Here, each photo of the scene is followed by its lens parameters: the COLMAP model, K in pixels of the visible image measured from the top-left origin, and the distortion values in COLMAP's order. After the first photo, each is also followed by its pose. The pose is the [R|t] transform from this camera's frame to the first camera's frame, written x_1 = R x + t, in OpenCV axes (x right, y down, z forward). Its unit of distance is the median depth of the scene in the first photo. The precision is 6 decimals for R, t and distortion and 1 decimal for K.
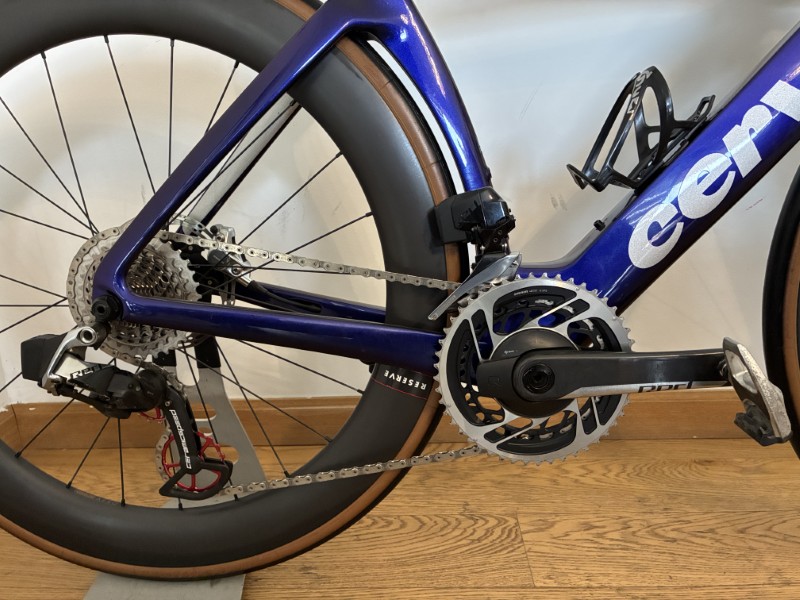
lens RADIAL K [[589.3, 0, 400.0], [0, 589.3, 300.0], [0, 0, 1]] dist [0.061528, -0.087363]
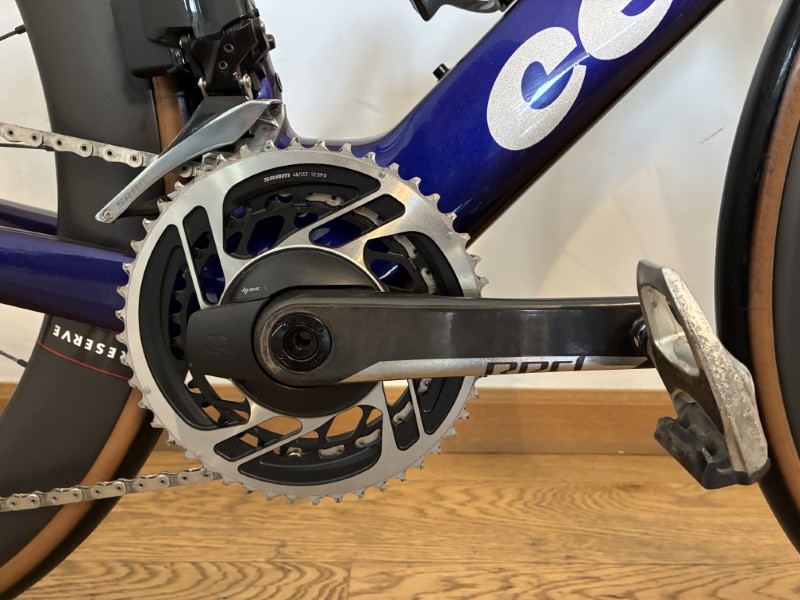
lens RADIAL K [[603.3, 0, 400.0], [0, 603.3, 300.0], [0, 0, 1]] dist [0.007580, 0.000481]
pose [[0.996859, 0.042986, 0.066521, 0.267456], [-0.042963, 0.999075, -0.001789, 0.087446], [-0.066536, -0.001075, 0.997783, 0.437410]]
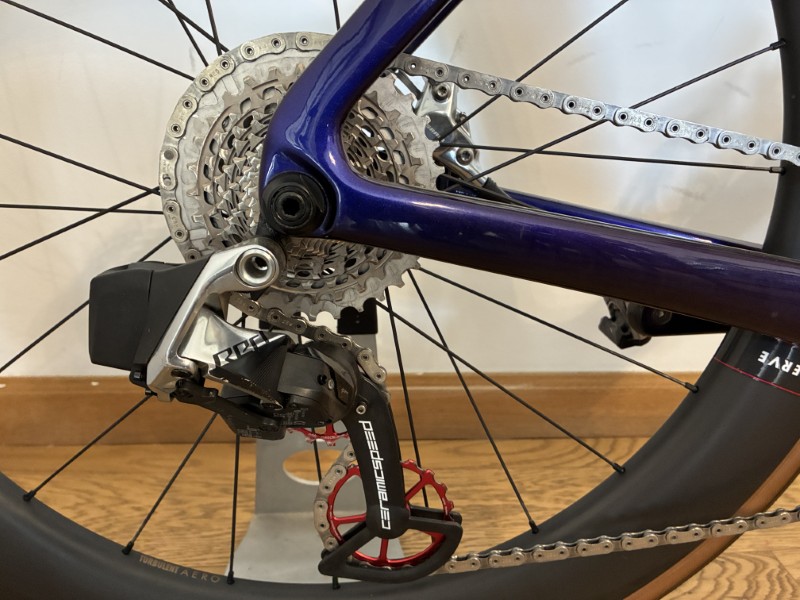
lens RADIAL K [[601.7, 0, 400.0], [0, 601.7, 300.0], [0, 0, 1]] dist [0.058662, -0.094569]
pose [[0.994749, 0.021372, 0.100087, -0.425391], [-0.028598, 0.997043, 0.071327, 0.045481], [-0.098267, -0.073815, 0.992419, 0.511456]]
